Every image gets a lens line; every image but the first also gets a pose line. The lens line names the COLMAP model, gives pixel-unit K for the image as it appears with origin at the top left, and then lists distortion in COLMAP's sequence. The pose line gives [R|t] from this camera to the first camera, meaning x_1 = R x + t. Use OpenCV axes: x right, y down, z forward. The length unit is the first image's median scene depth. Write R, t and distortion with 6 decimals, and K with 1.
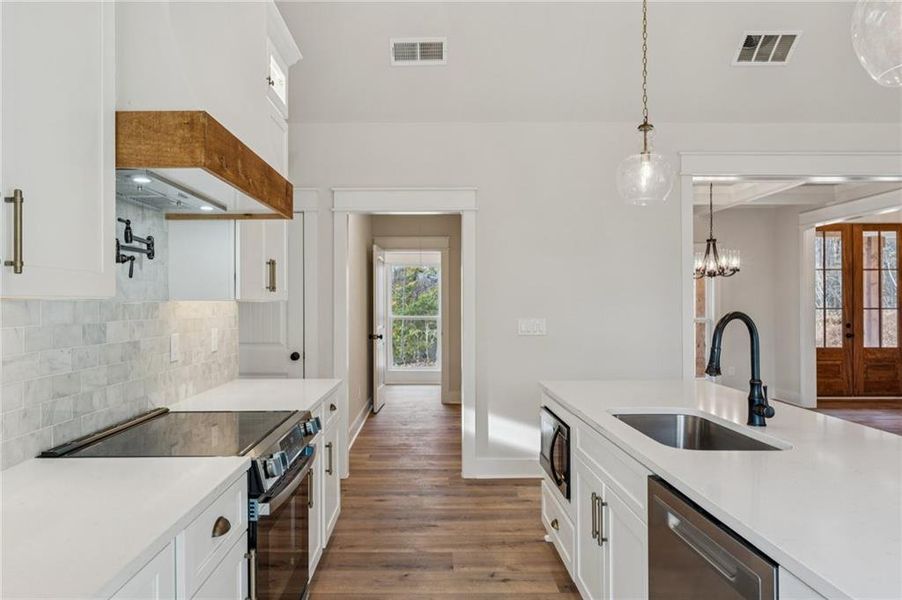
lens RADIAL K [[596.4, 0, 445.3], [0, 596.4, 301.3], [0, 0, 1]] dist [-0.013226, 0.017148]
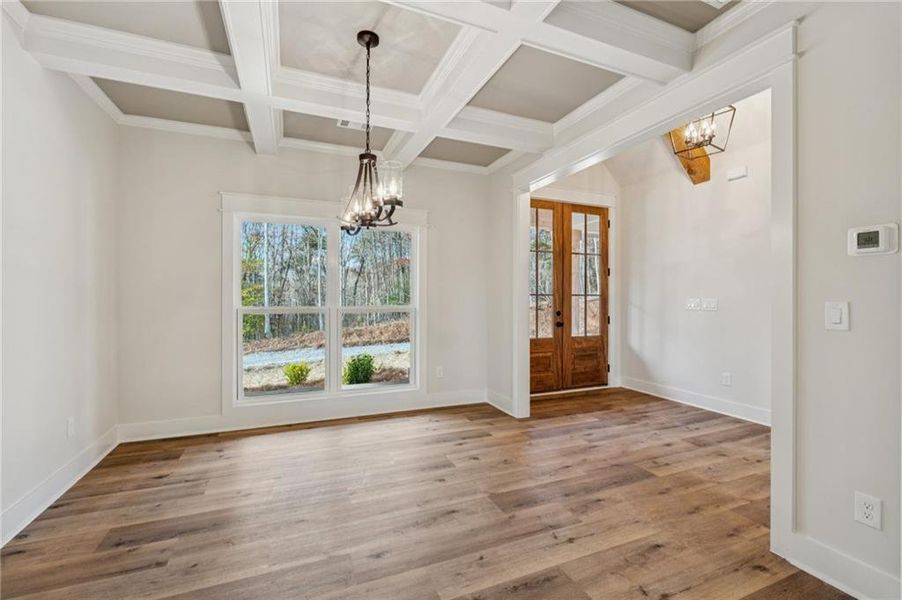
lens RADIAL K [[395.4, 0, 460.5], [0, 395.4, 296.5], [0, 0, 1]] dist [-0.013654, 0.003048]
pose [[0.916921, 0.002369, 0.399061, 0.293959], [-0.004054, 0.999986, 0.003377, 0.012818], [-0.399048, -0.004714, 0.916918, 0.500157]]
